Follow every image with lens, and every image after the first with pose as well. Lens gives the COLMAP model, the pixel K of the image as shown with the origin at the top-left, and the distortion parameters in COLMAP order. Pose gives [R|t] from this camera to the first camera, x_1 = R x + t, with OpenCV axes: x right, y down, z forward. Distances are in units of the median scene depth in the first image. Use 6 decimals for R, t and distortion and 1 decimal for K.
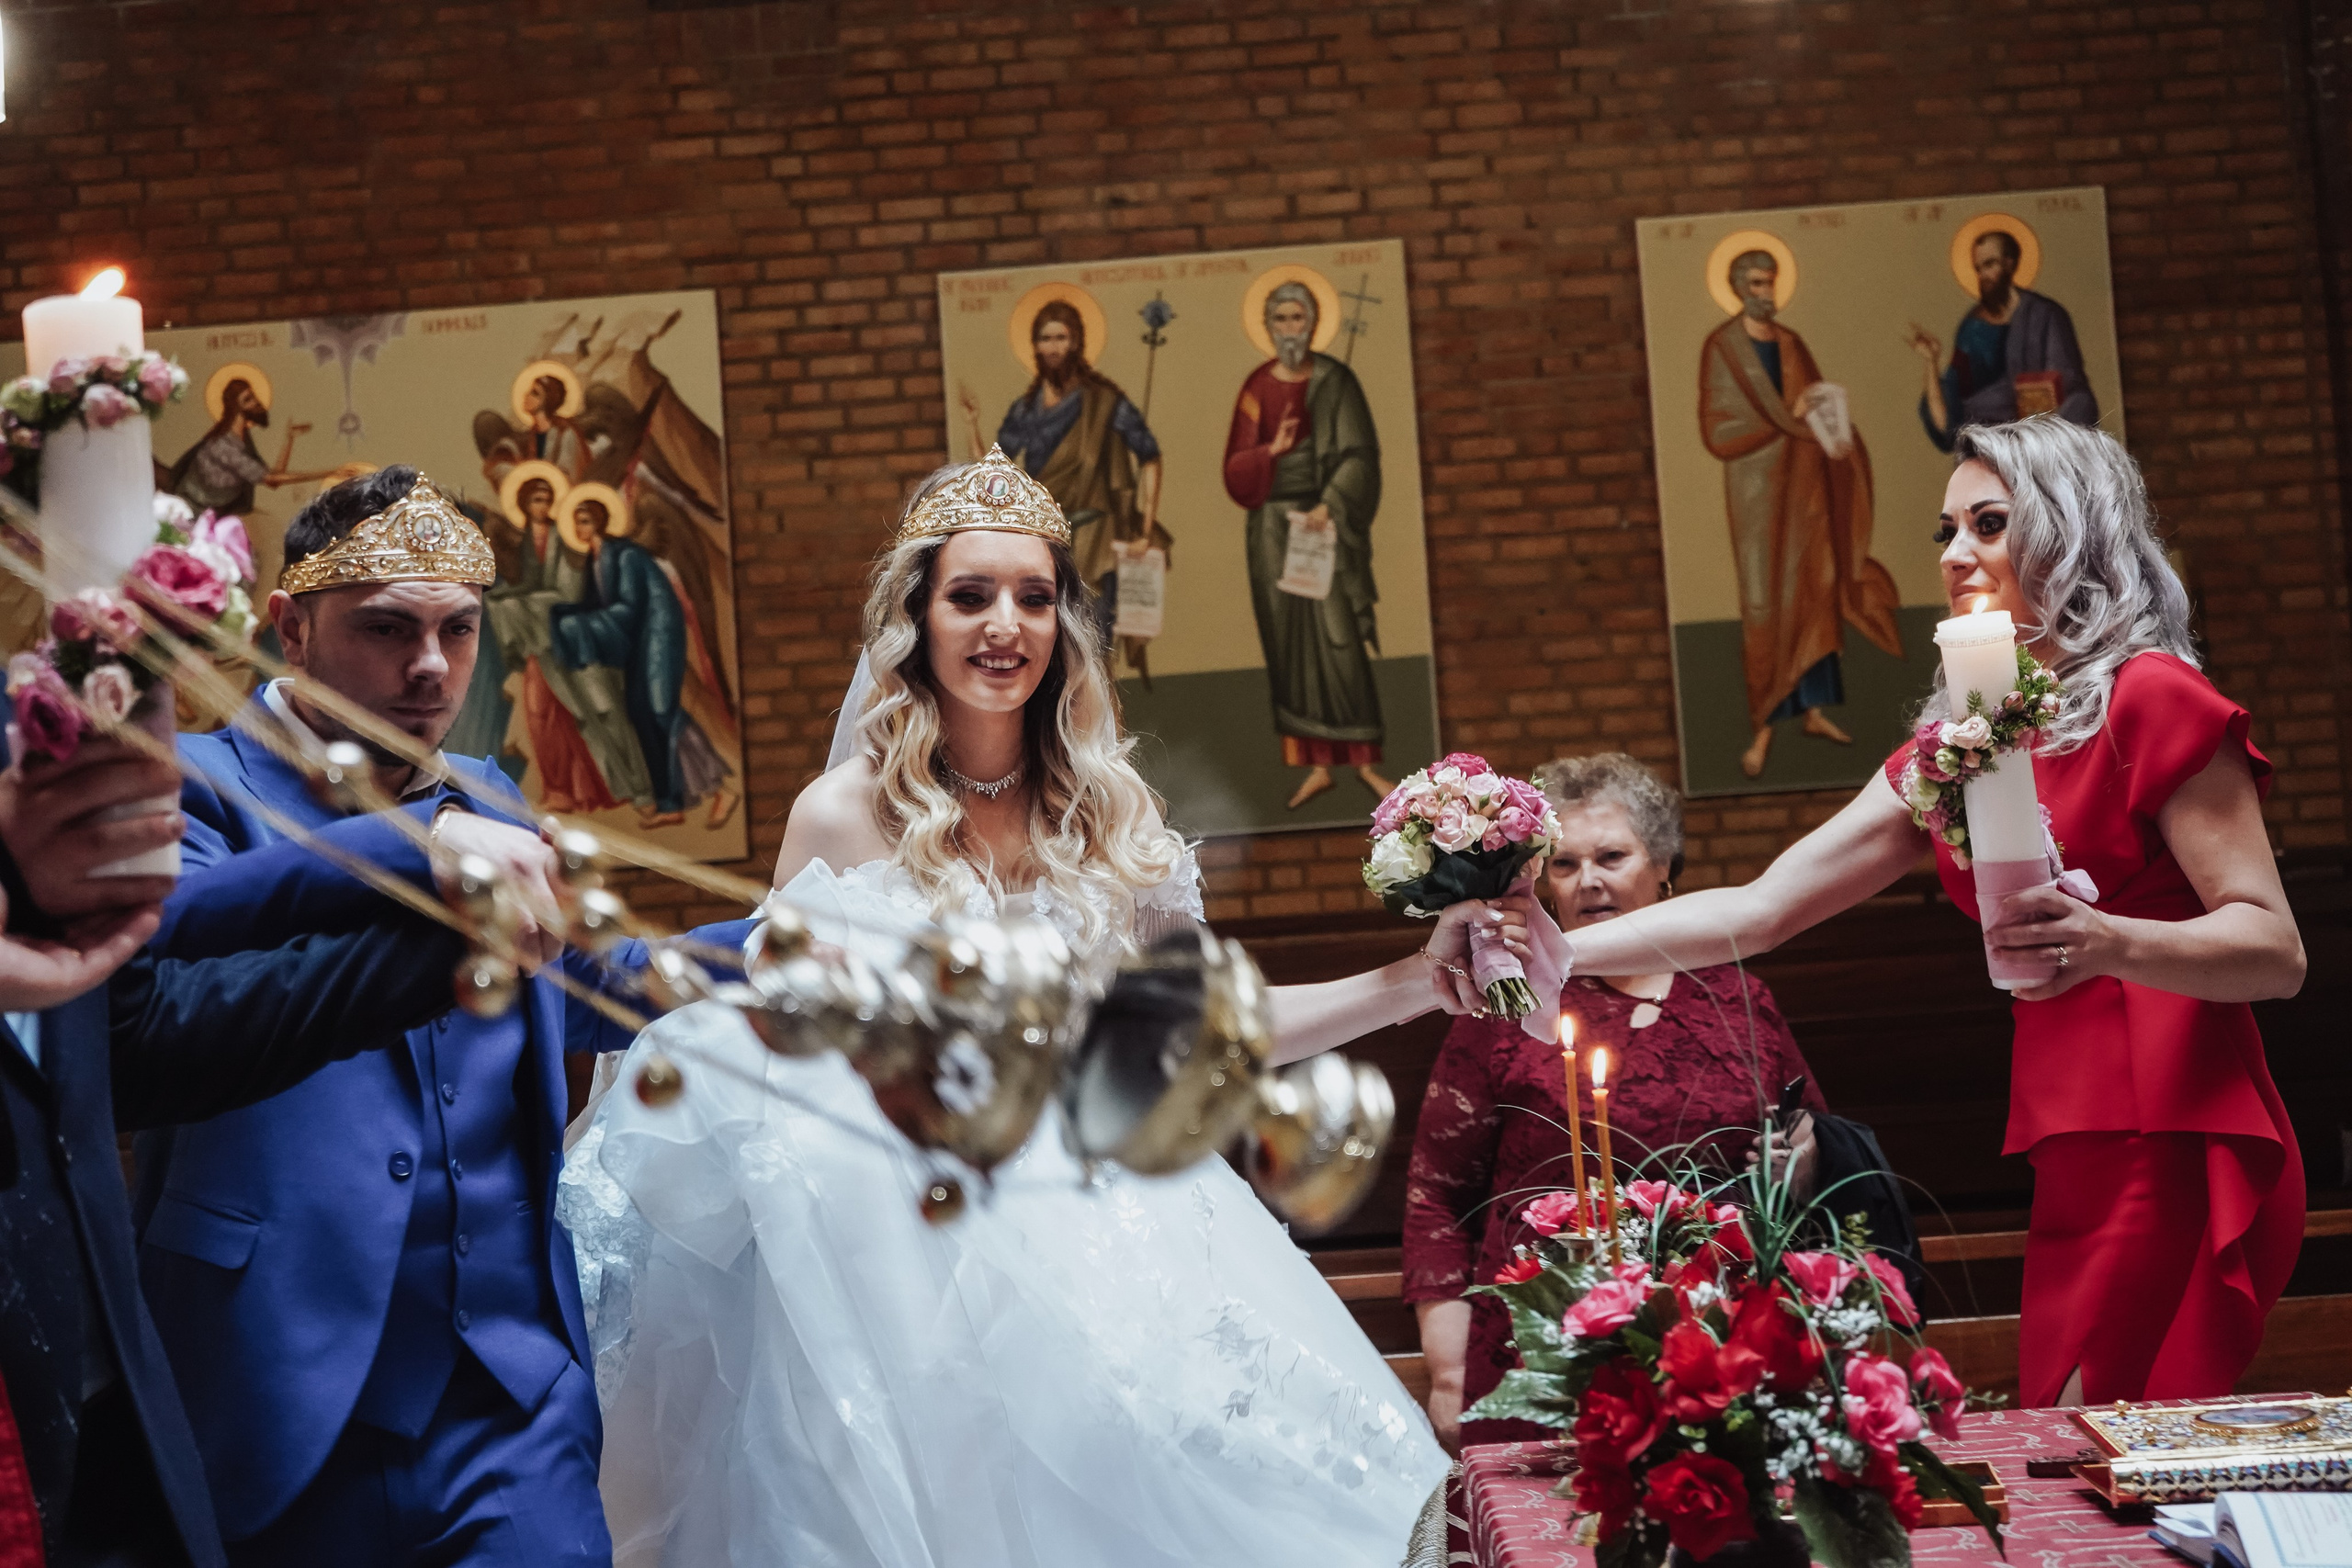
lens RADIAL K [[3707.0, 0, 1176.0], [0, 3707.0, 784.0], [0, 0, 1]] dist [0.030700, -0.120379]
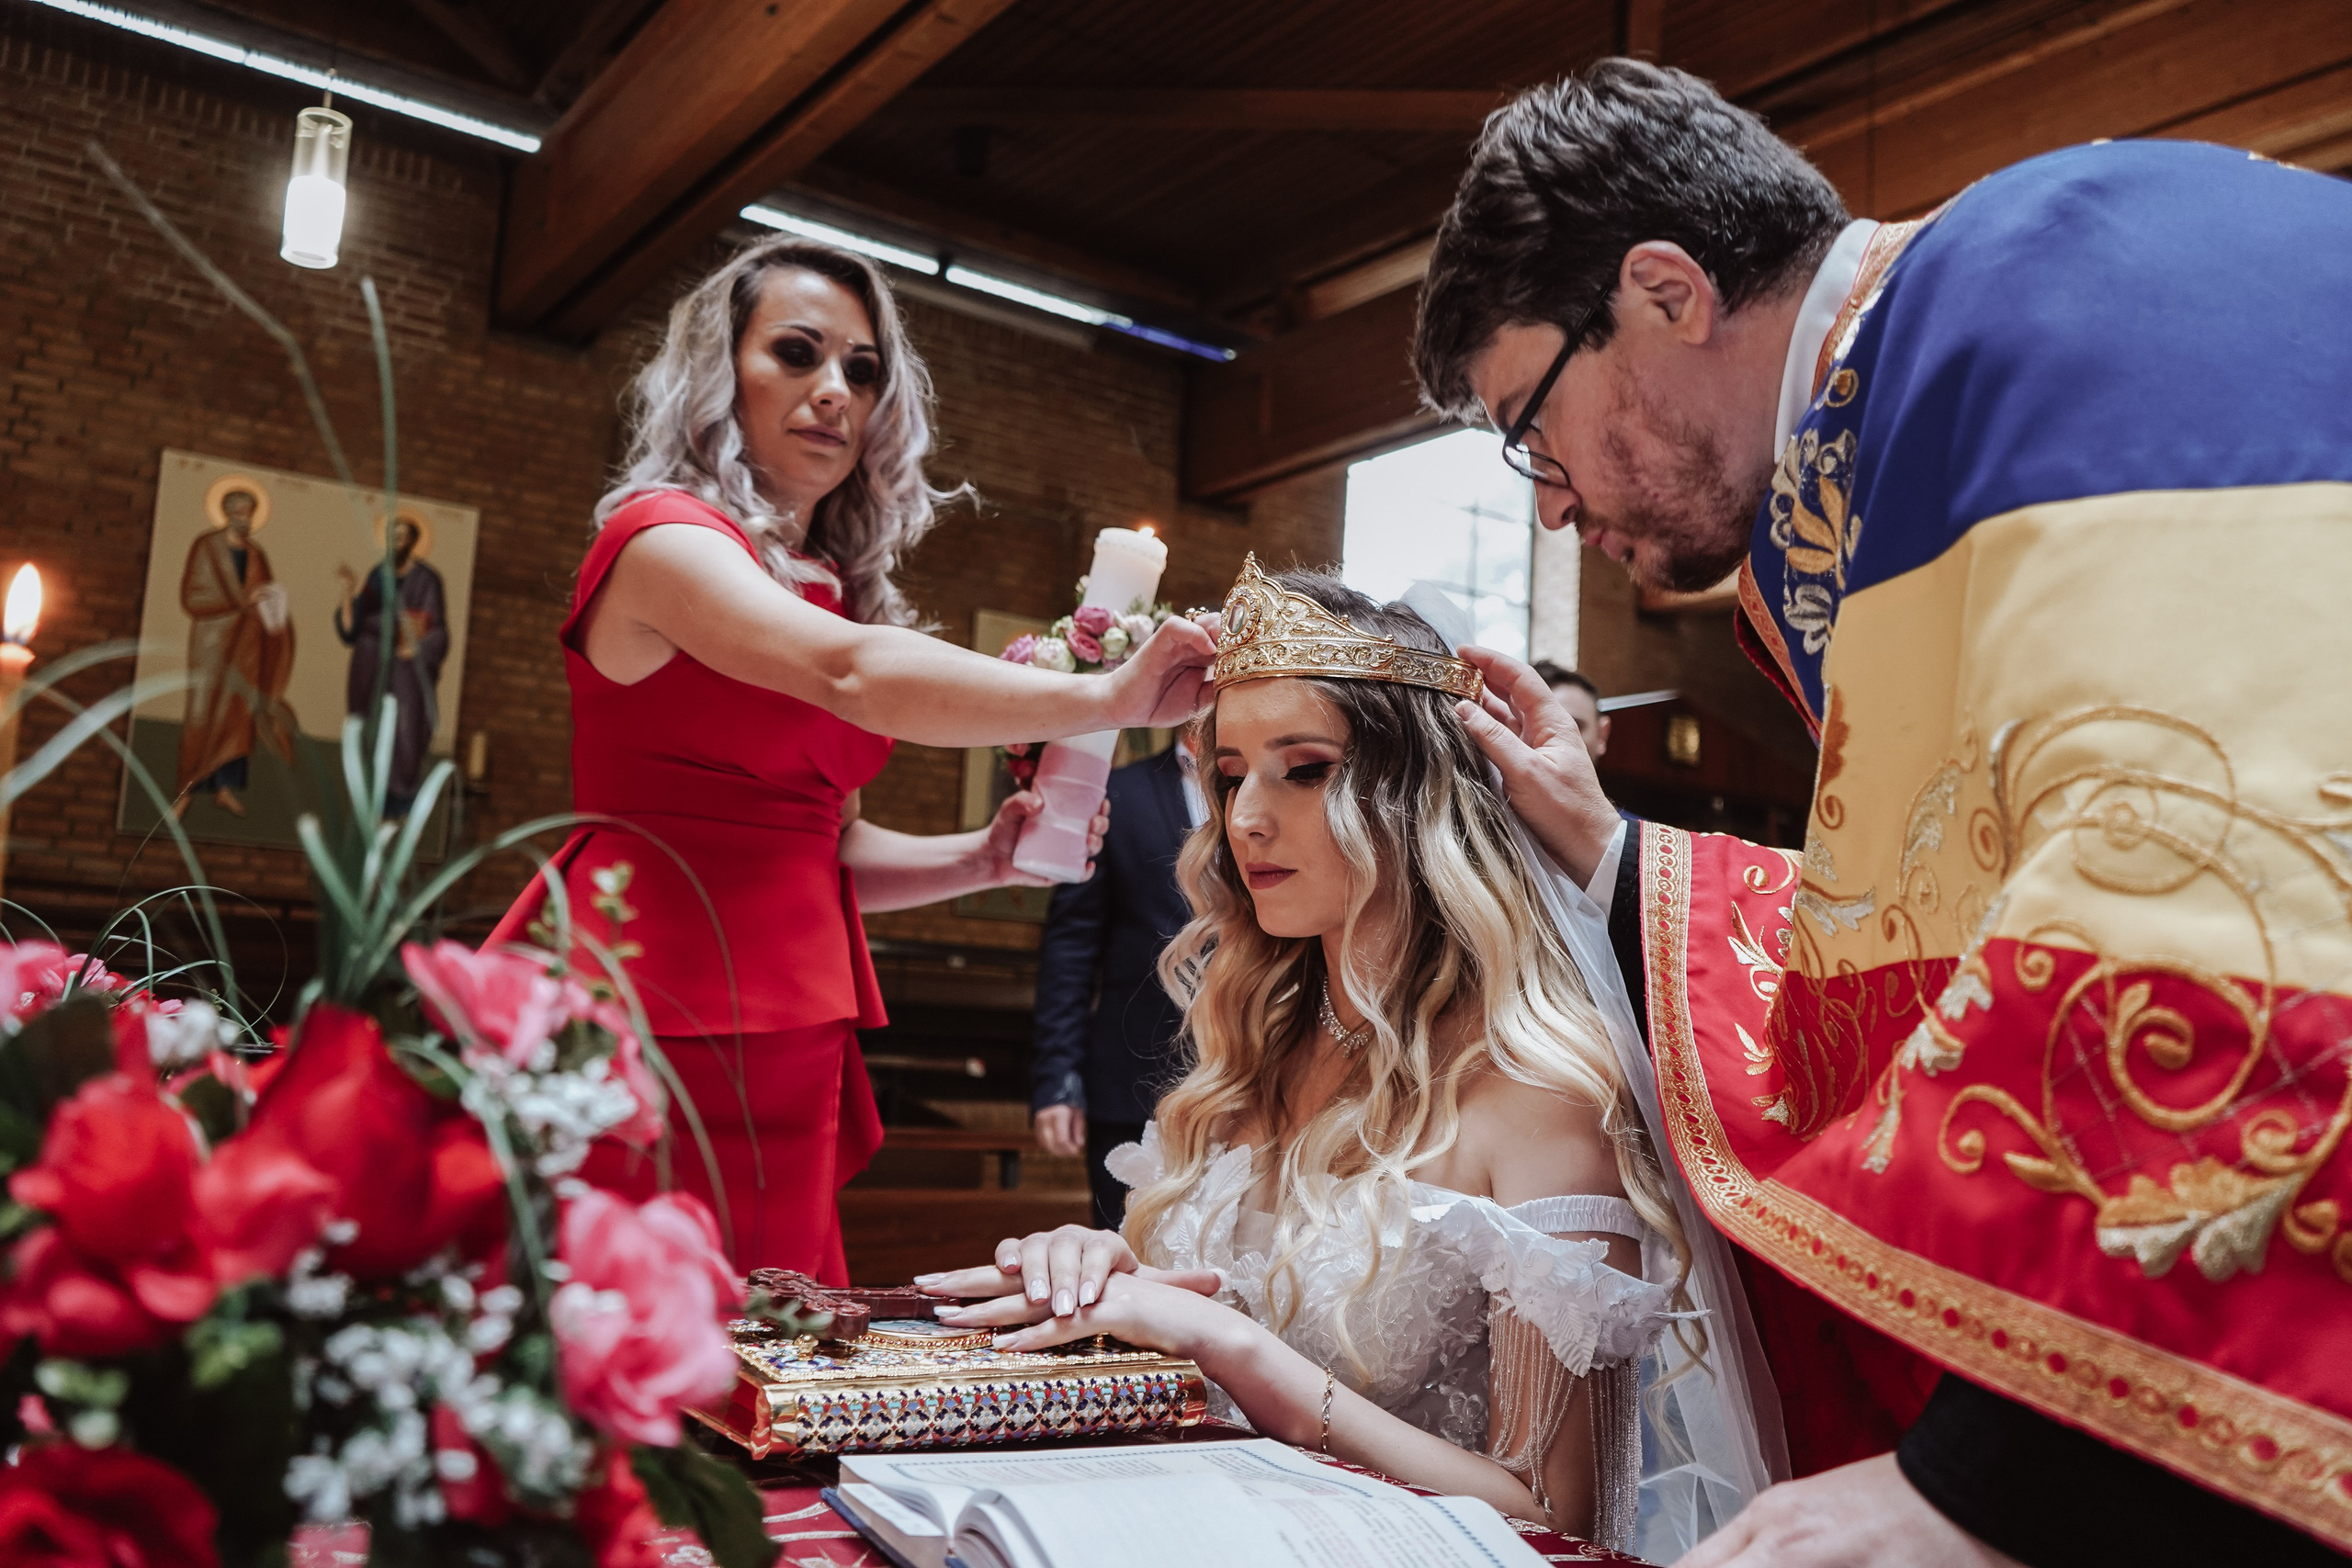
lens RADIAL K [[1940.8, 0, 1172.5], [0, 1940.8, 725.6], [0, 0, 1]] dist [0.063928, -0.076090]
pose [[0.795721, 0.197351, 0.572608, 0.015473], [-0.137072, 0.979573, -0.147132, 0.019197], [-0.589948, 0.038587, 0.806519, 0.119133]]
